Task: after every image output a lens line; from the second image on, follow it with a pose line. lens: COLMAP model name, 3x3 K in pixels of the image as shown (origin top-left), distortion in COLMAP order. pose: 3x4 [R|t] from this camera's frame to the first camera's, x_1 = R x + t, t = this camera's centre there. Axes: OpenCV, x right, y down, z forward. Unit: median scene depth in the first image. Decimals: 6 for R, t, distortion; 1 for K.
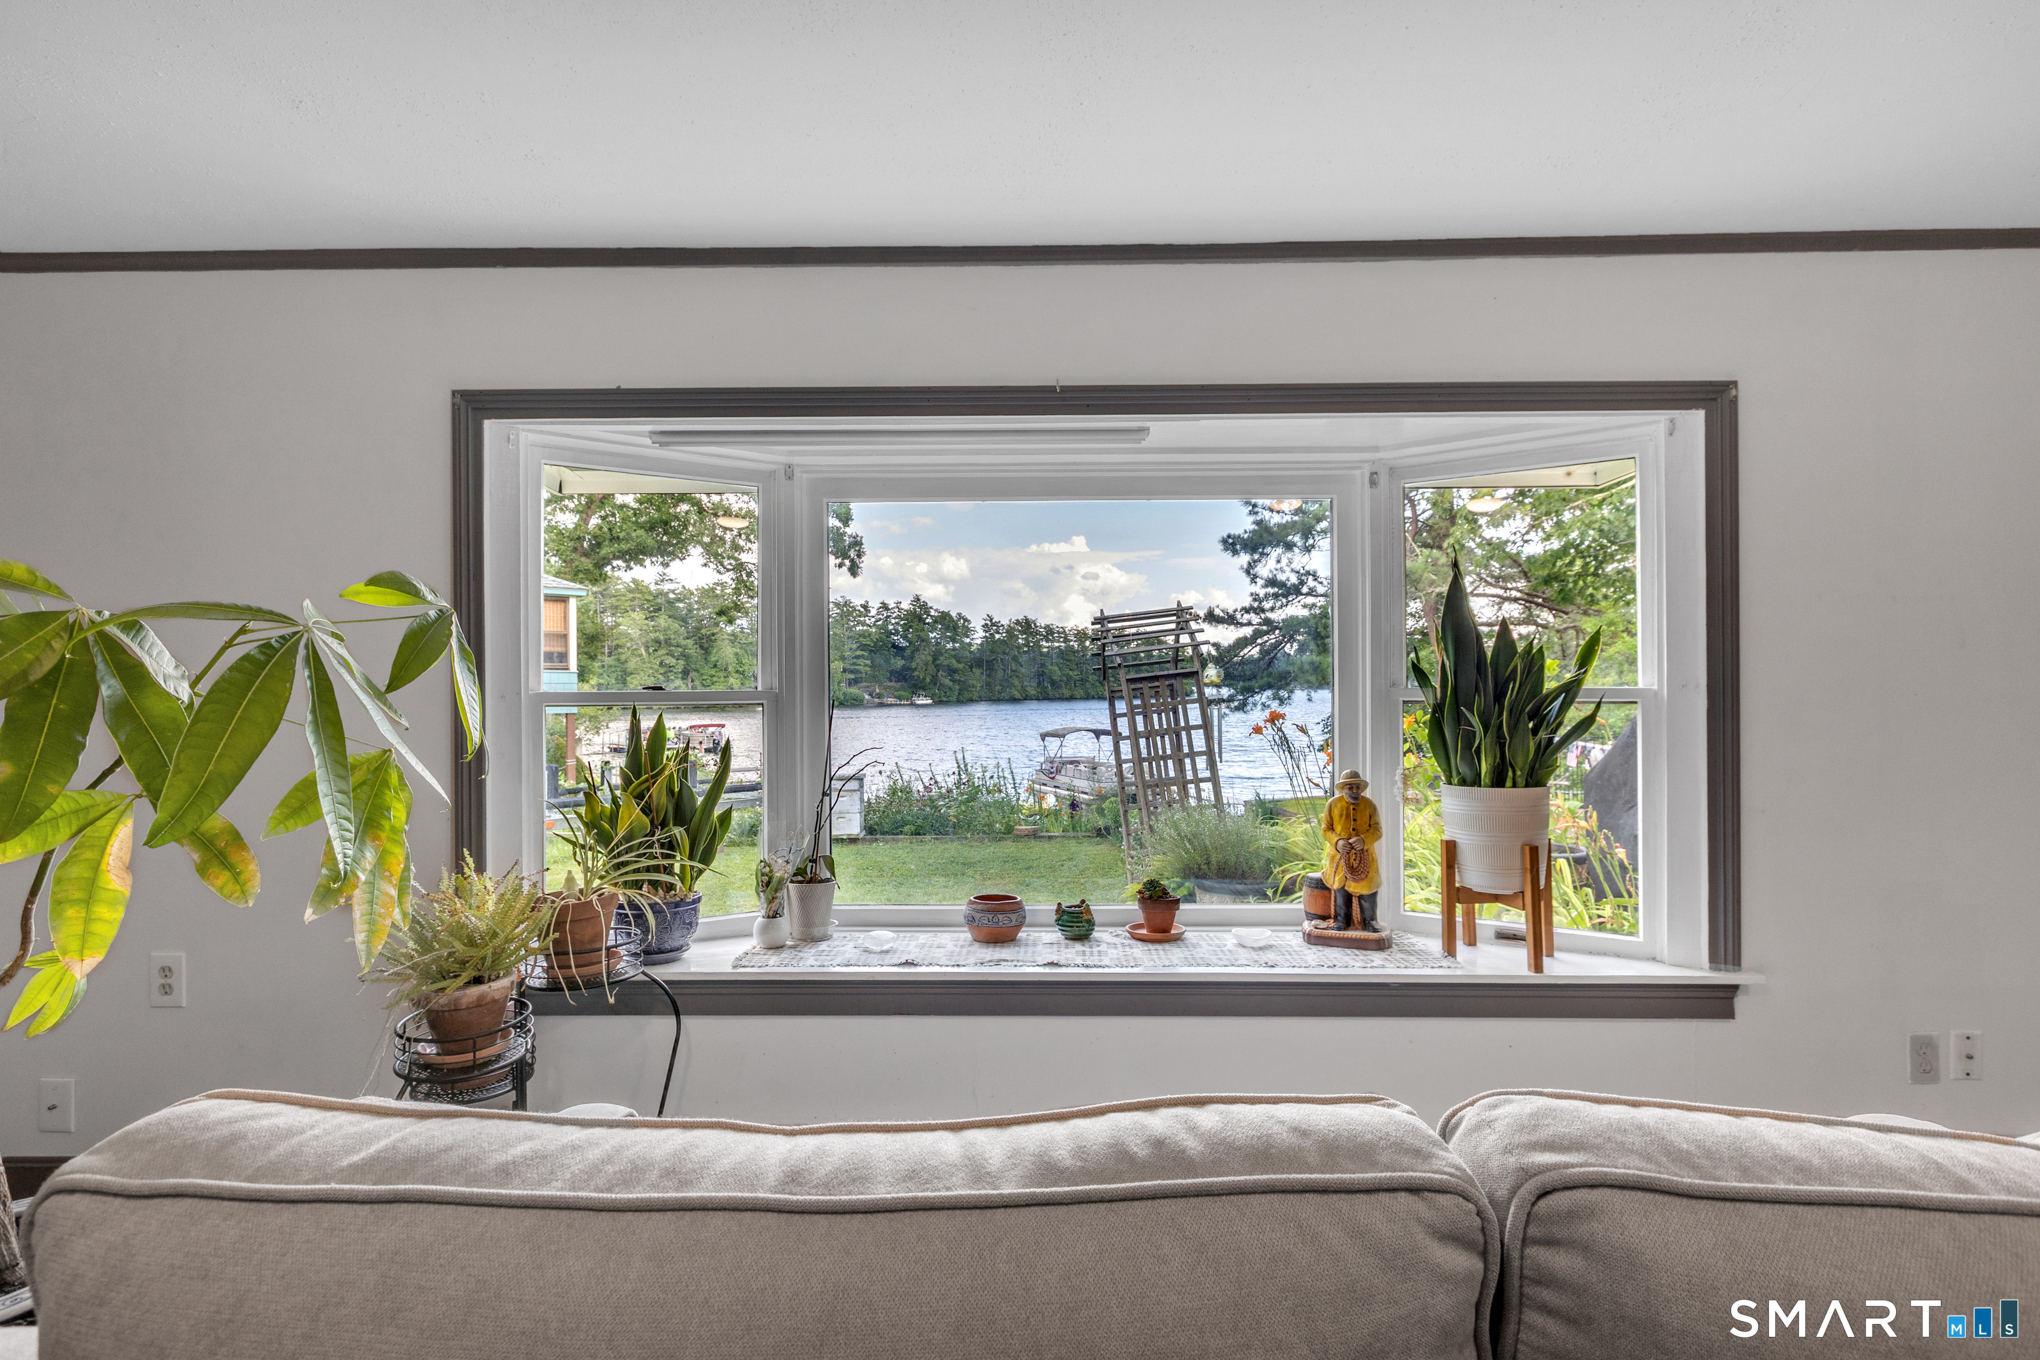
lens RADIAL K [[923.3, 0, 1015.6], [0, 923.3, 681.4], [0, 0, 1]] dist [0.000754, -0.000548]
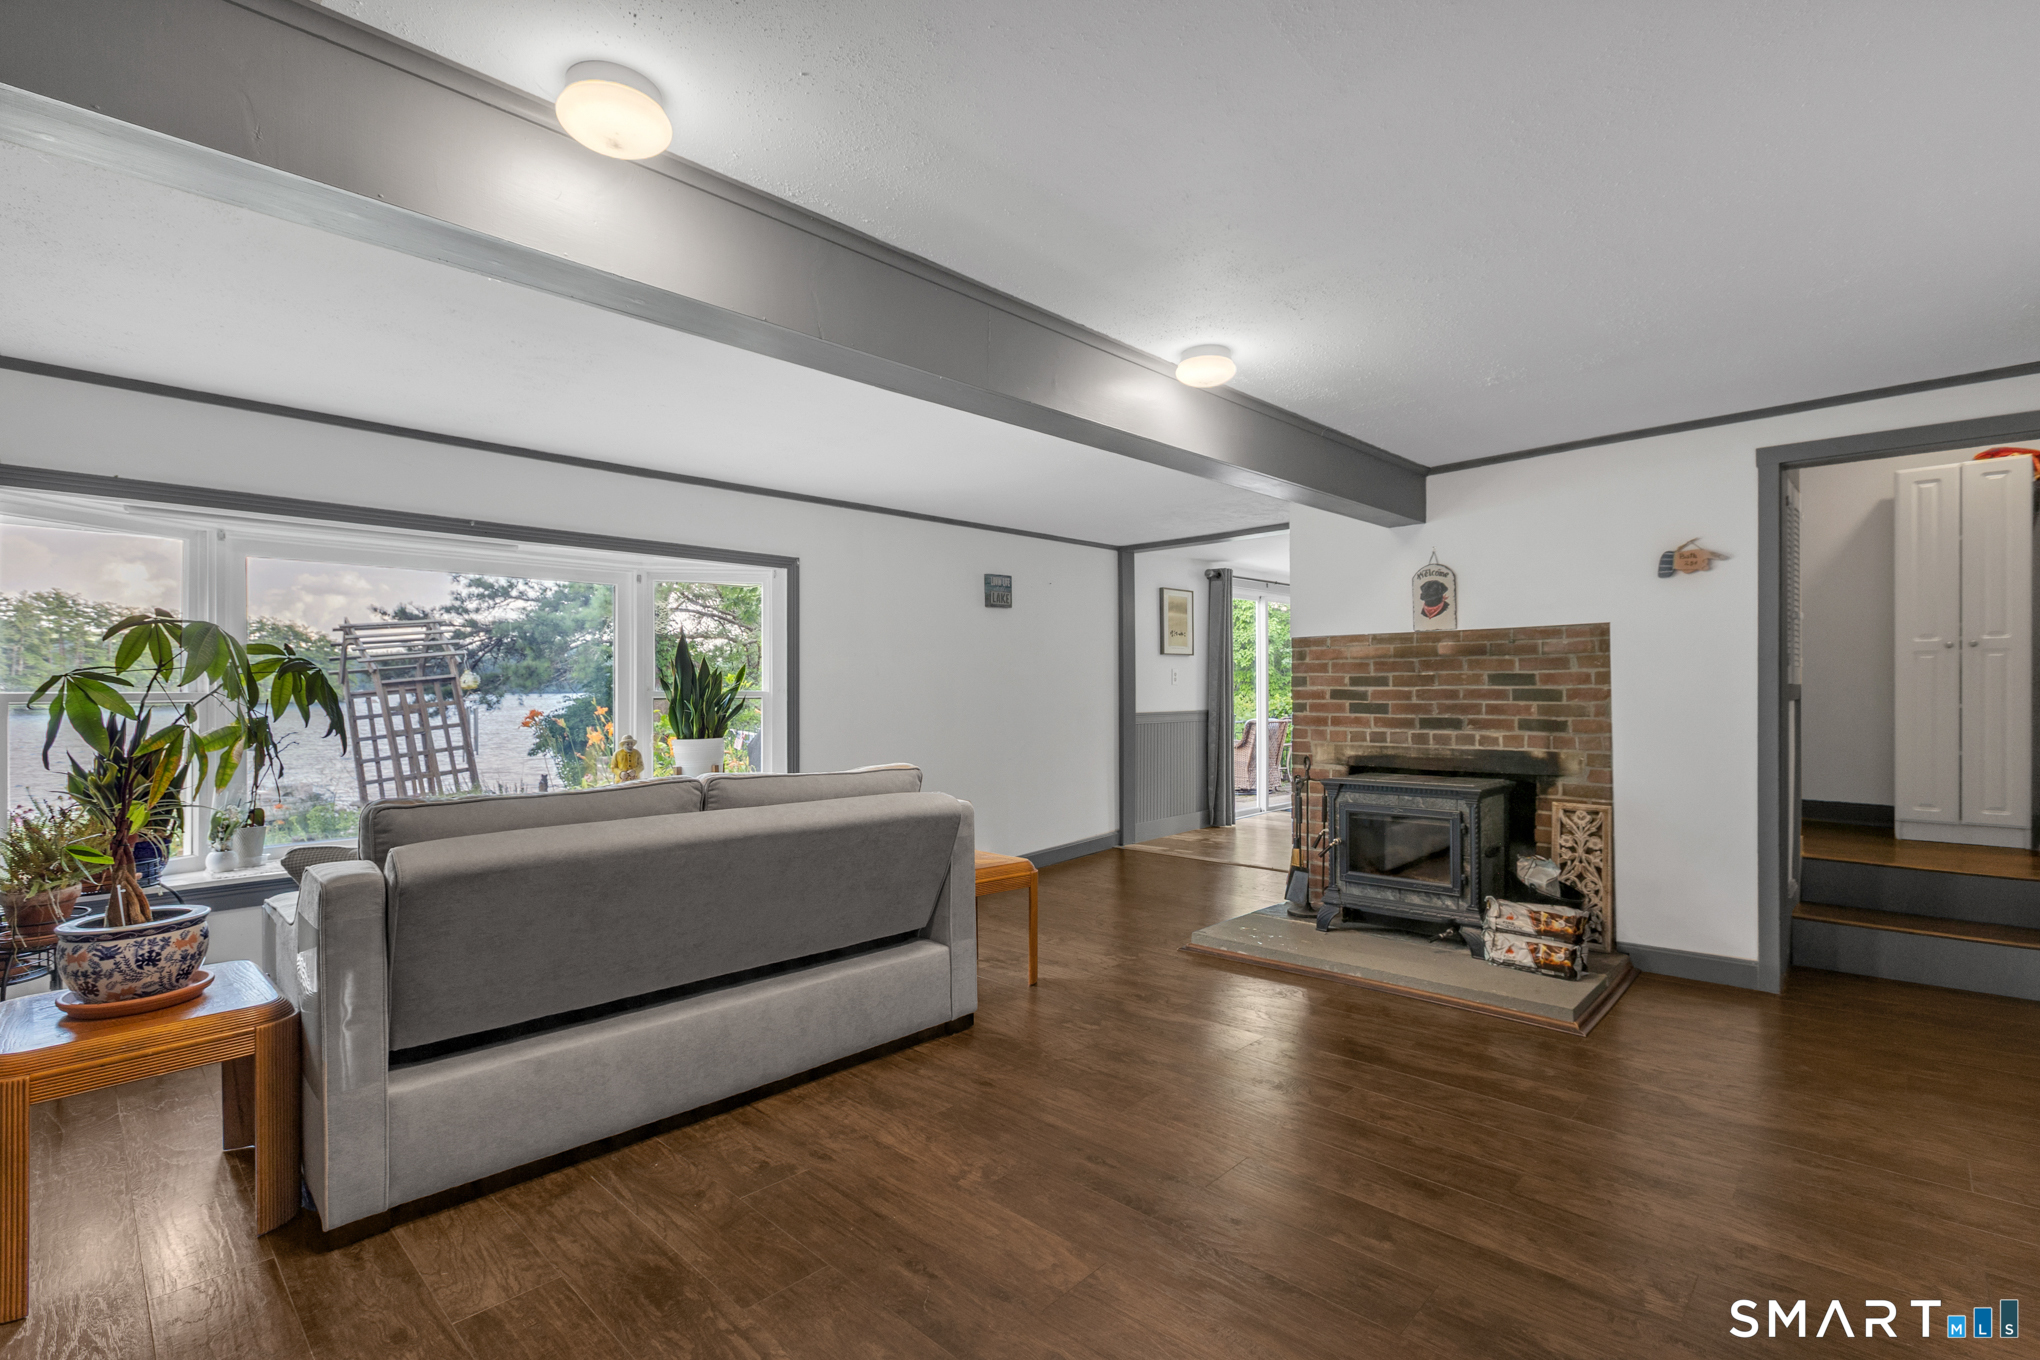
lens RADIAL K [[923.3, 0, 1022.9], [0, 923.3, 683.0], [0, 0, 1]] dist [0.000754, -0.000548]
pose [[0.681126, 0.006585, 0.732136, -0.166596], [-0.004534, 0.999978, -0.004777, -0.001516], [-0.732152, -0.000066, 0.681141, -0.310953]]
